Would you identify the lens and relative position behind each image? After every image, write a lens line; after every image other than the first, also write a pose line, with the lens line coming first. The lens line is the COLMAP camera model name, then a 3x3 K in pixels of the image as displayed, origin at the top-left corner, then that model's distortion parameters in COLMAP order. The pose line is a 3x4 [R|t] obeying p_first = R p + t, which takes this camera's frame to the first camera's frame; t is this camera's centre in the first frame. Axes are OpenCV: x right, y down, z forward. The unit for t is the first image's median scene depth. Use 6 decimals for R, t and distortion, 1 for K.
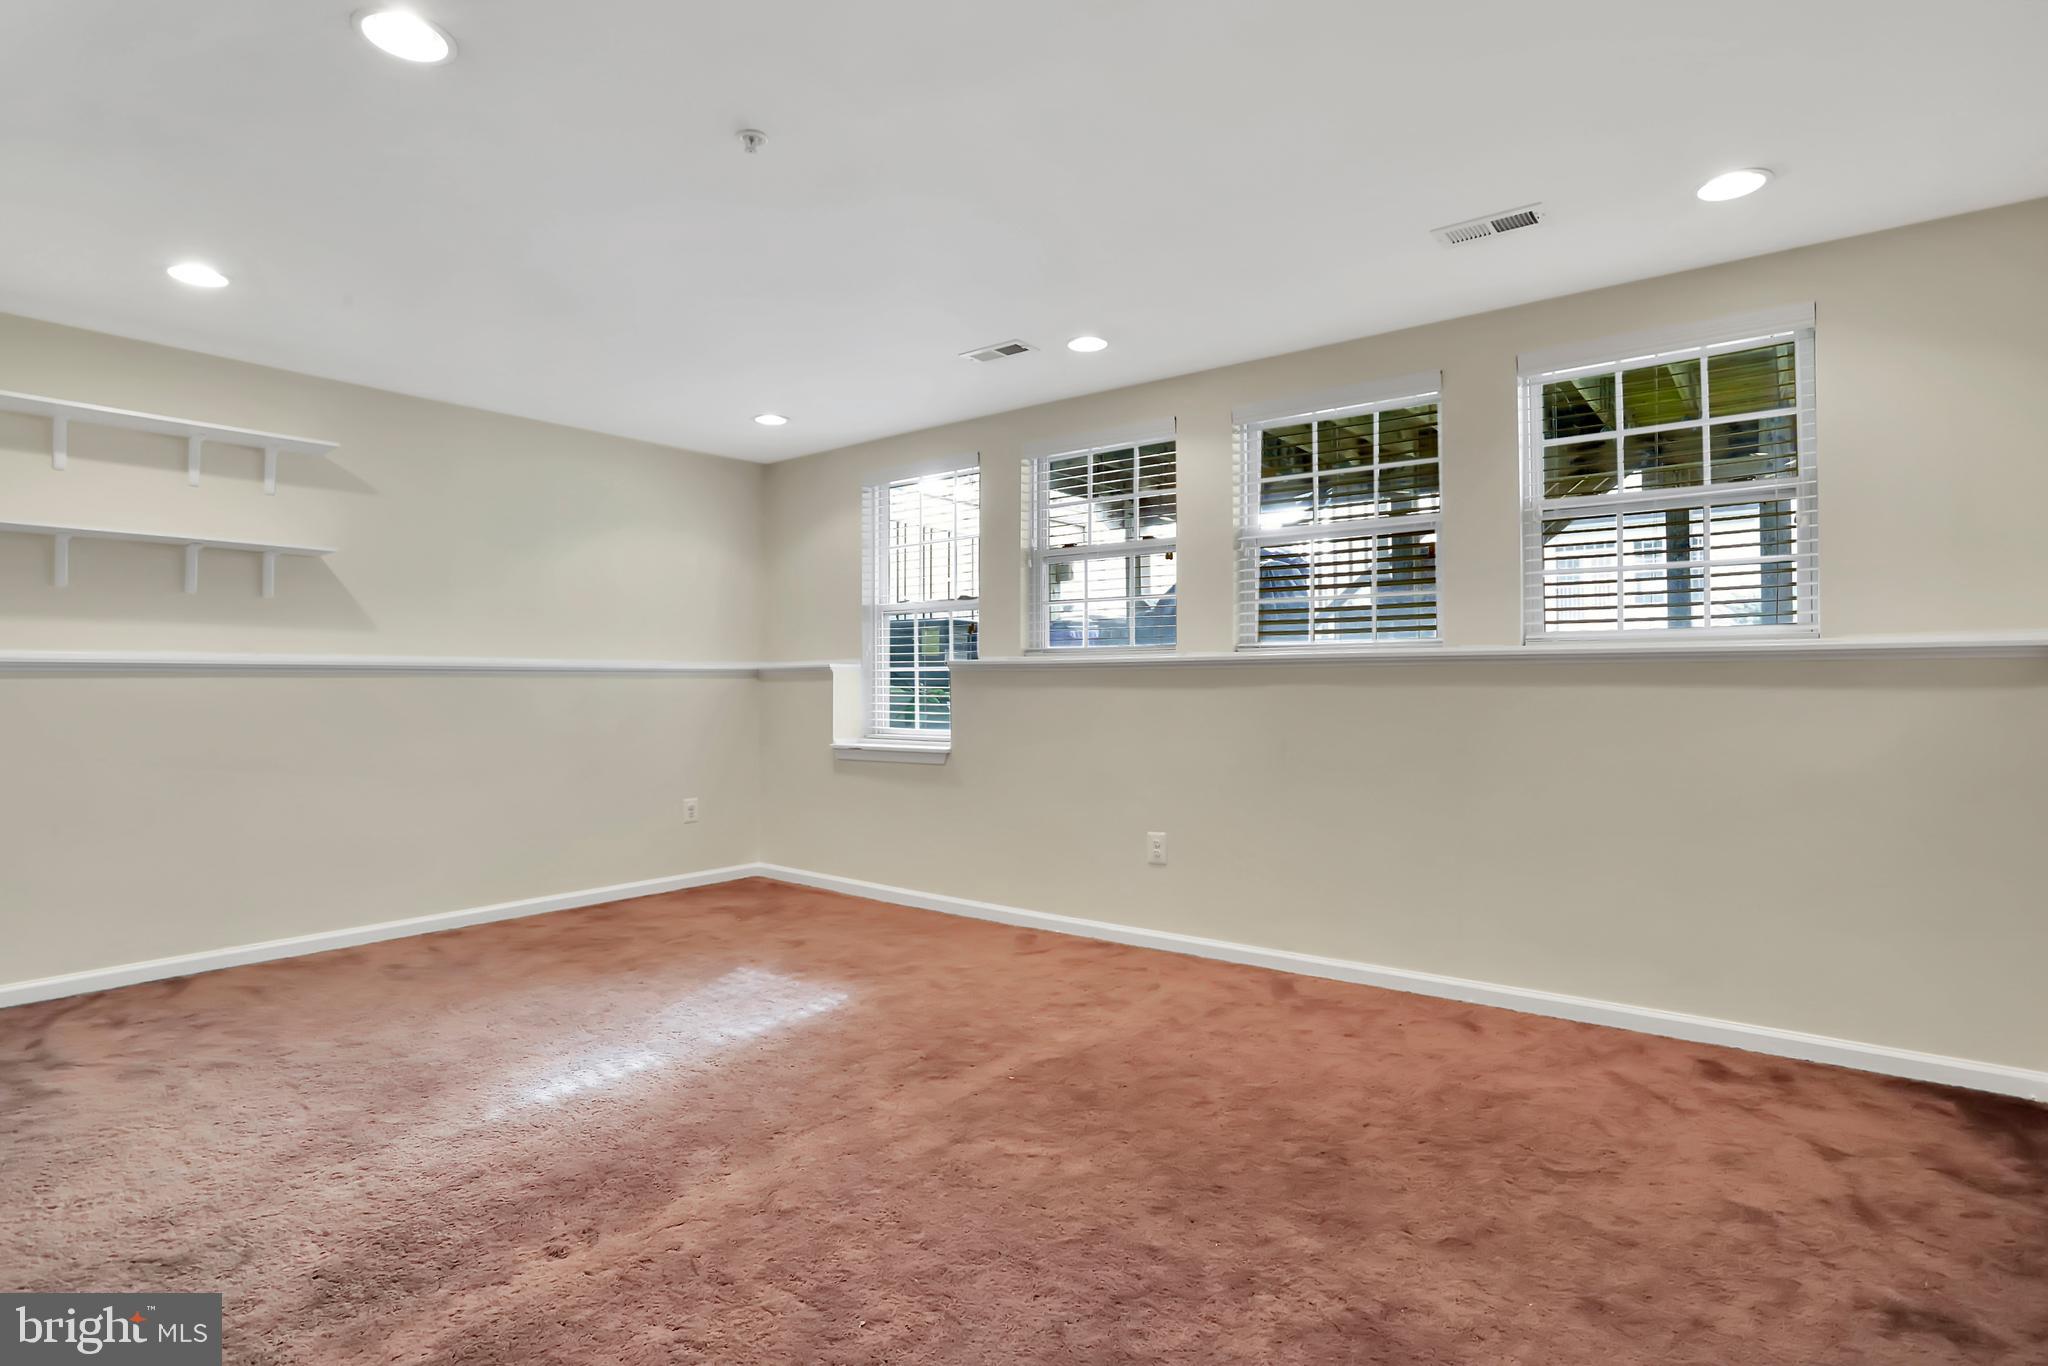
lens RADIAL K [[992.5, 0, 1033.0], [0, 992.5, 680.5], [0, 0, 1]] dist [-0.055671, 0.018912]
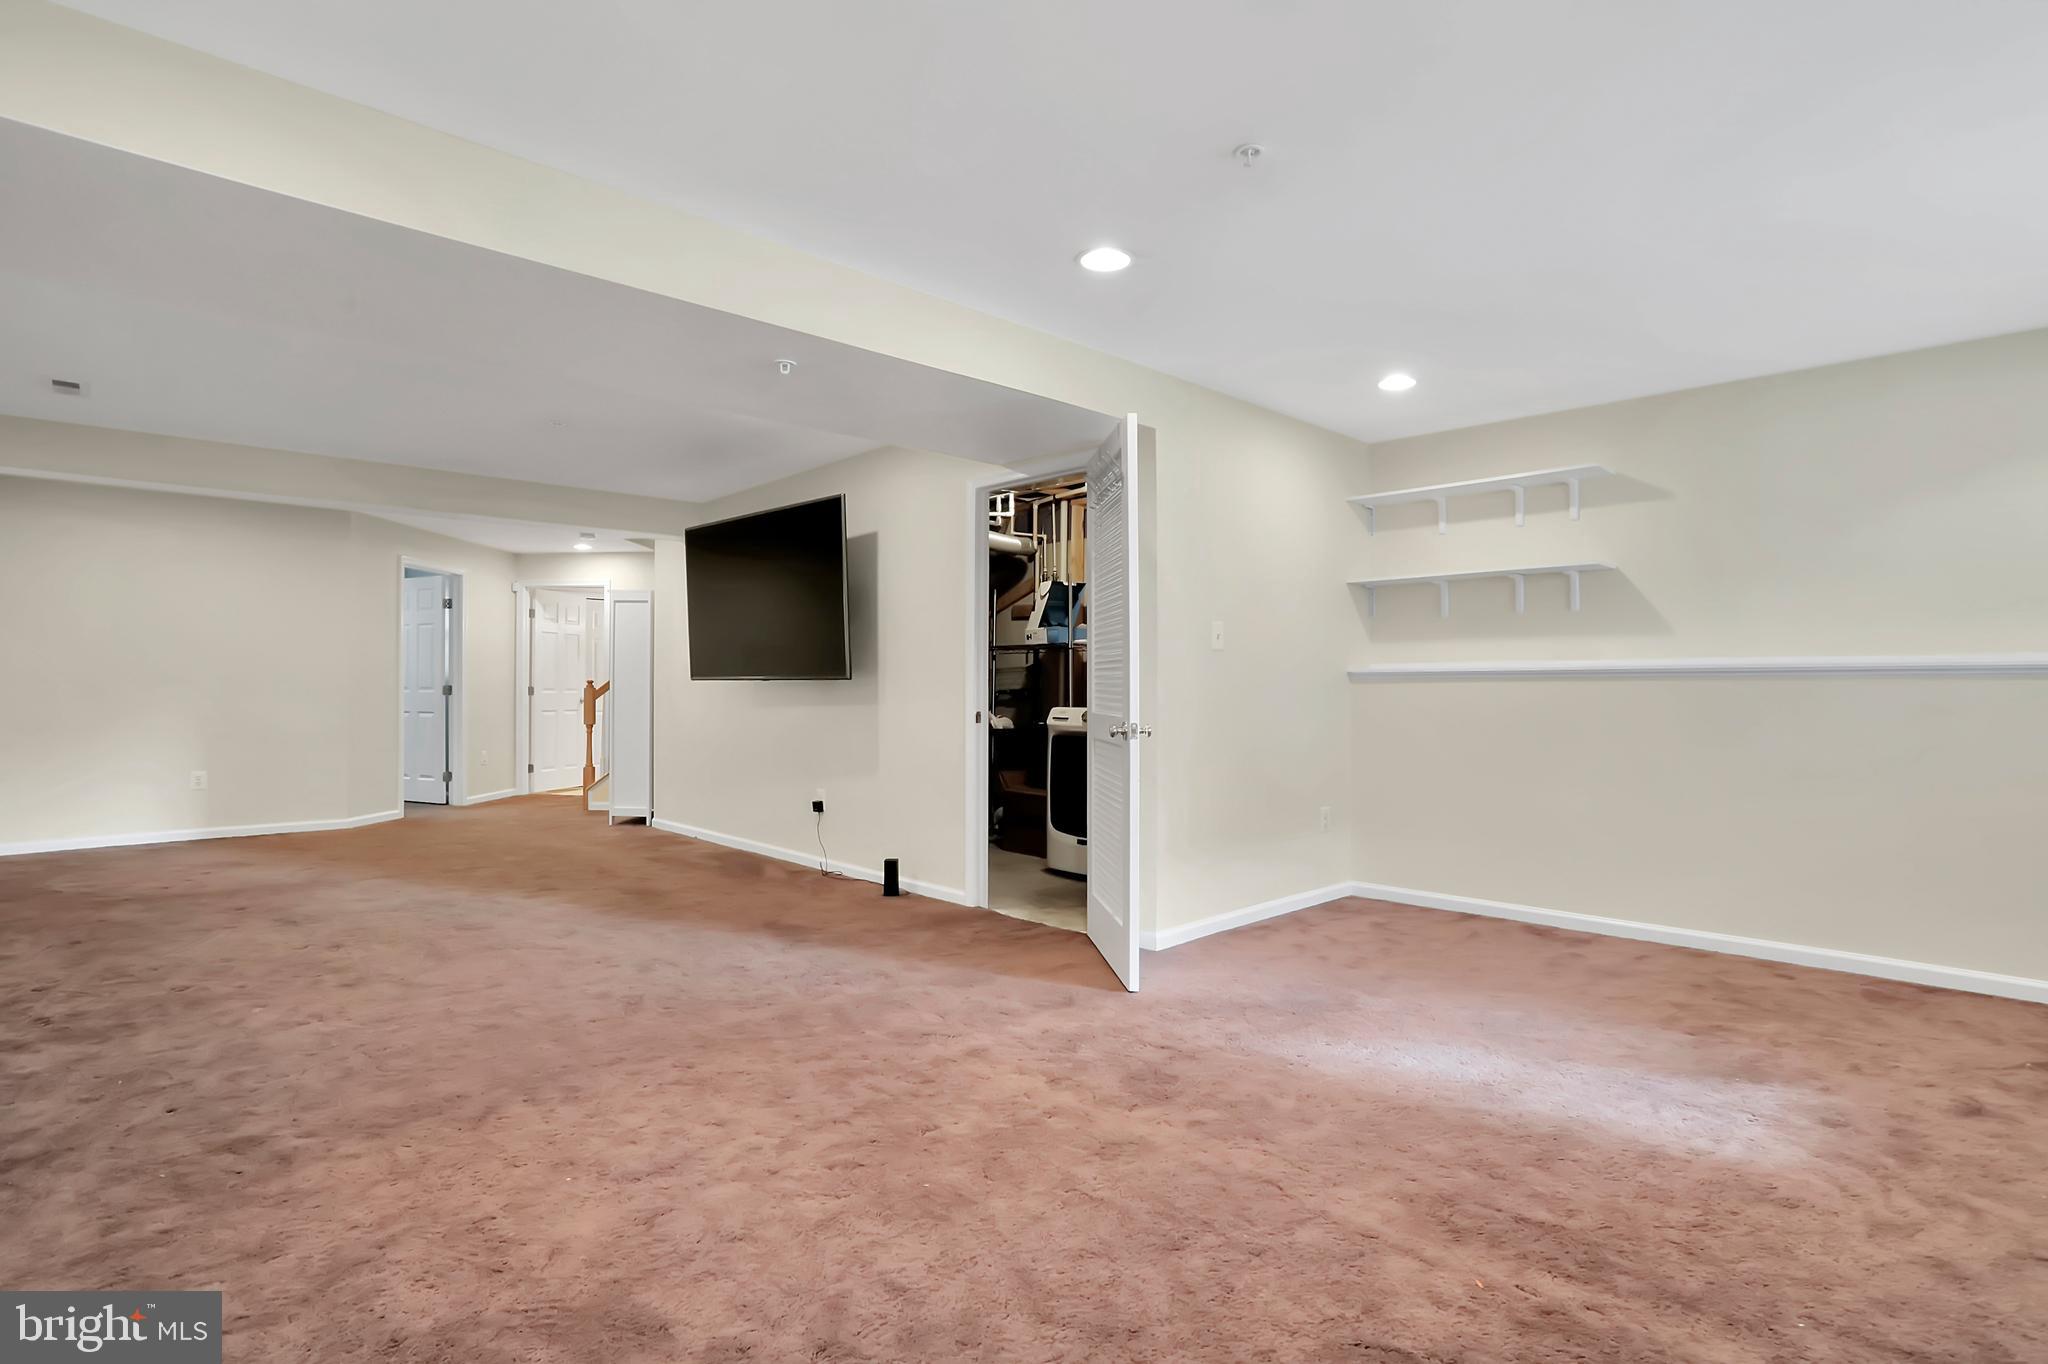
lens RADIAL K [[992.5, 0, 1033.0], [0, 992.5, 679.5], [0, 0, 1]] dist [-0.055671, 0.018912]
pose [[-0.115277, -0.002857, -0.993329, 0.448404], [0.004322, 0.999985, -0.003377, -0.003731], [0.993324, -0.004683, -0.115263, 0.523350]]
